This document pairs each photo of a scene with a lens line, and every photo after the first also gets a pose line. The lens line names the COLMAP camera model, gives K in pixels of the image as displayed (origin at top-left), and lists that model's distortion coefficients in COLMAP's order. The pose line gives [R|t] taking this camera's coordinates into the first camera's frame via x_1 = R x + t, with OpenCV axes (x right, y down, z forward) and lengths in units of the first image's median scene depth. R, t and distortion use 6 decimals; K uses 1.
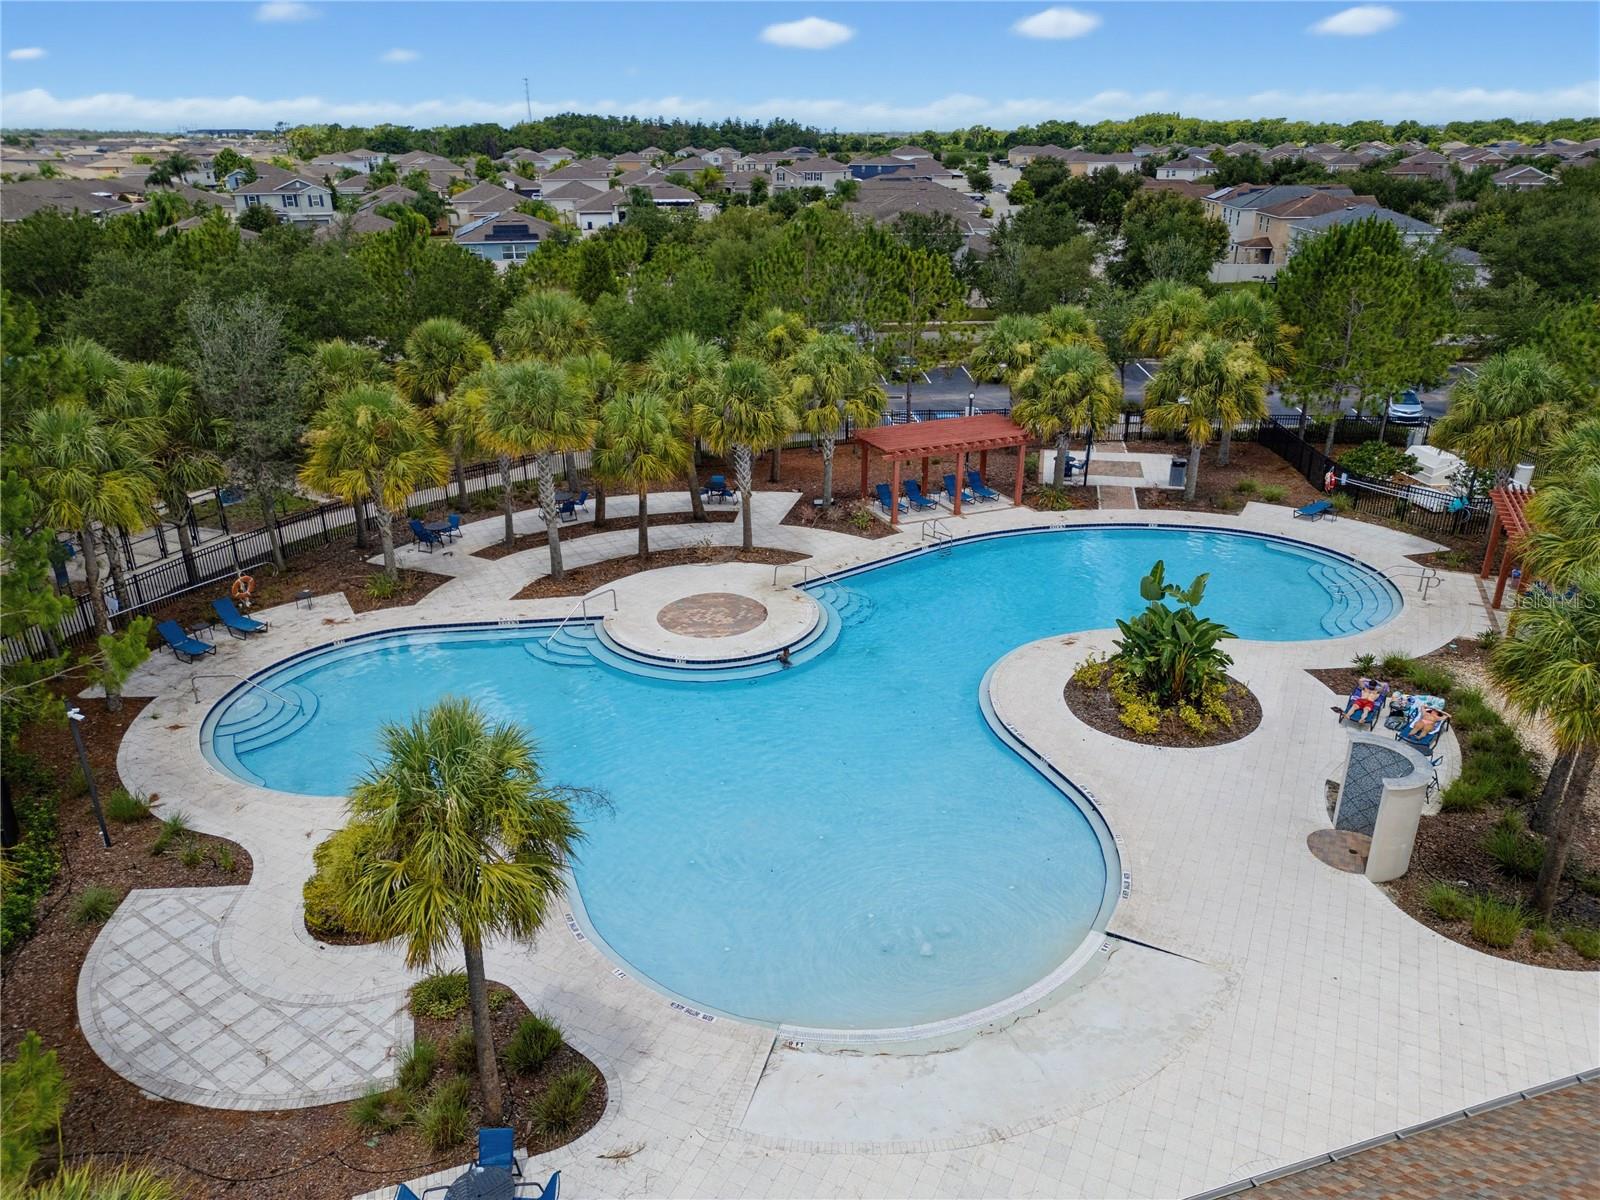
lens RADIAL K [[1127.1, 0, 800.0], [0, 1127.1, 600.0], [0, 0, 1]] dist [0.075886, -0.083459]
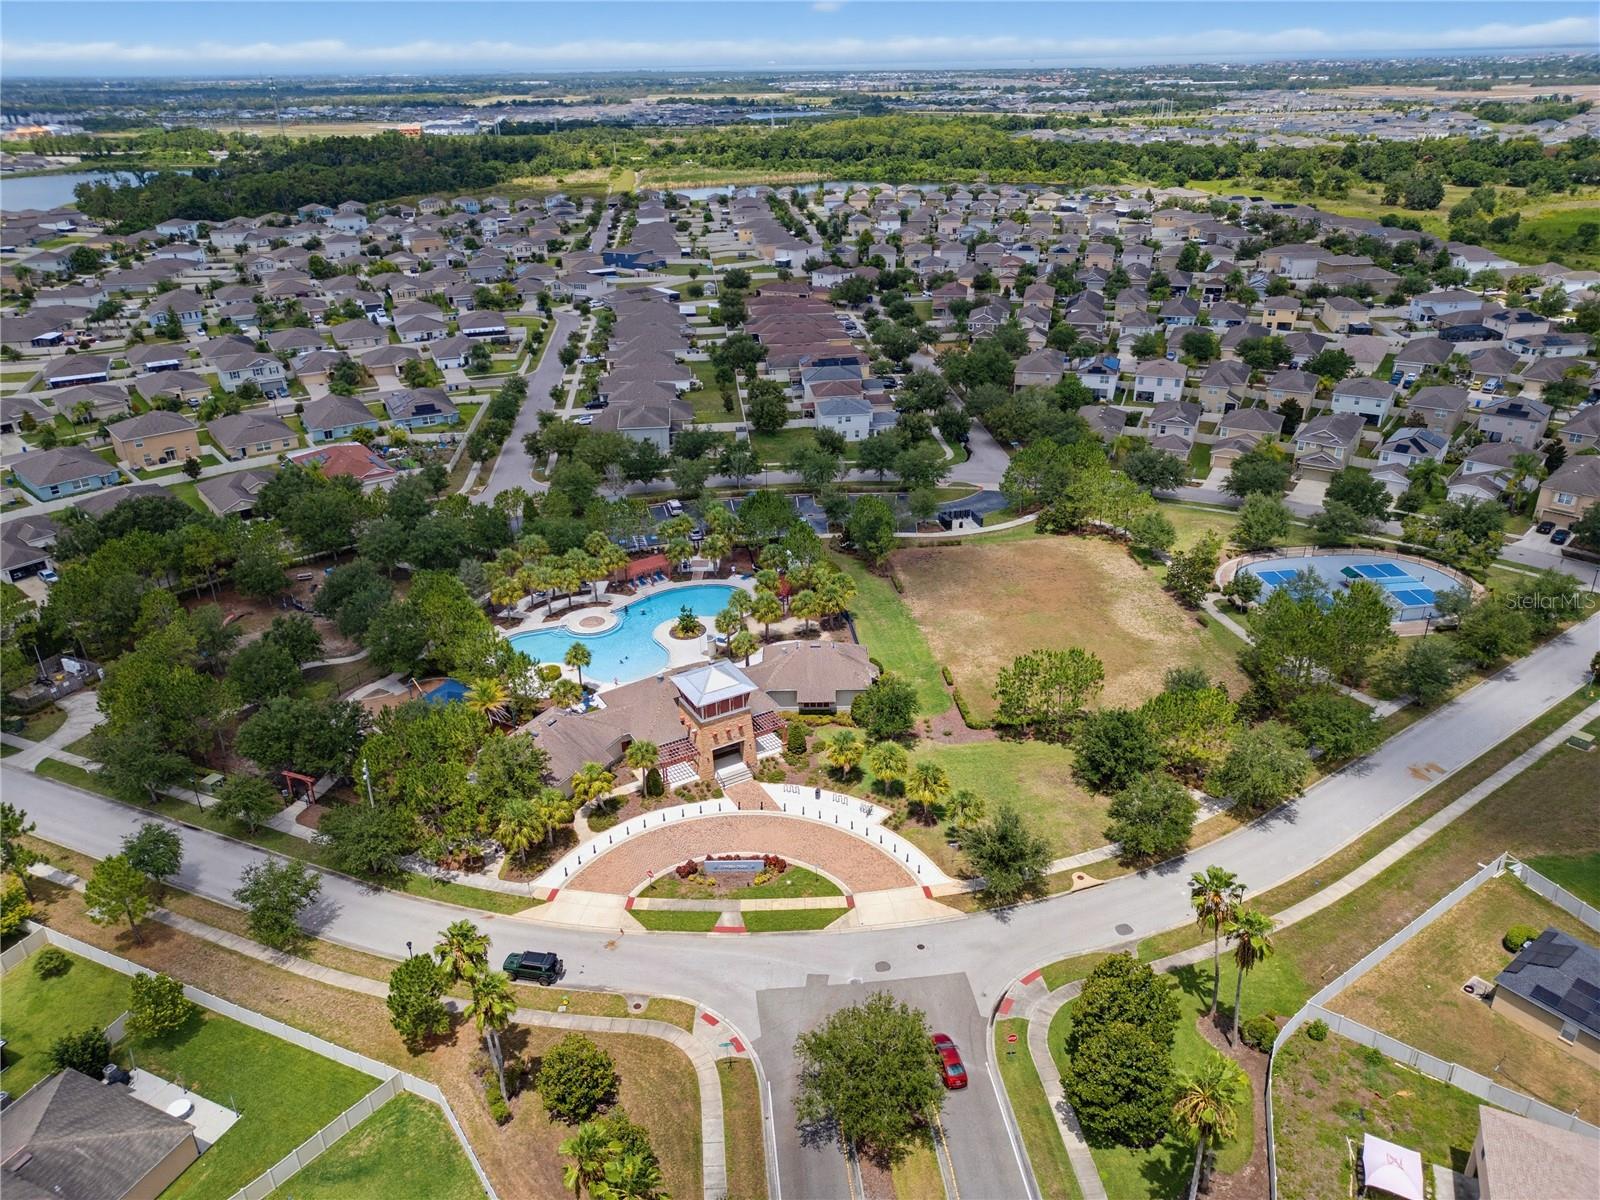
lens RADIAL K [[1127.1, 0, 800.0], [0, 1127.1, 600.0], [0, 0, 1]] dist [0.075886, -0.083459]
pose [[0.979283, -0.097323, 0.177577, -0.049121], [0.088222, 0.994384, 0.058464, -0.205302], [-0.182270, -0.041587, 0.982369, -2.740028]]
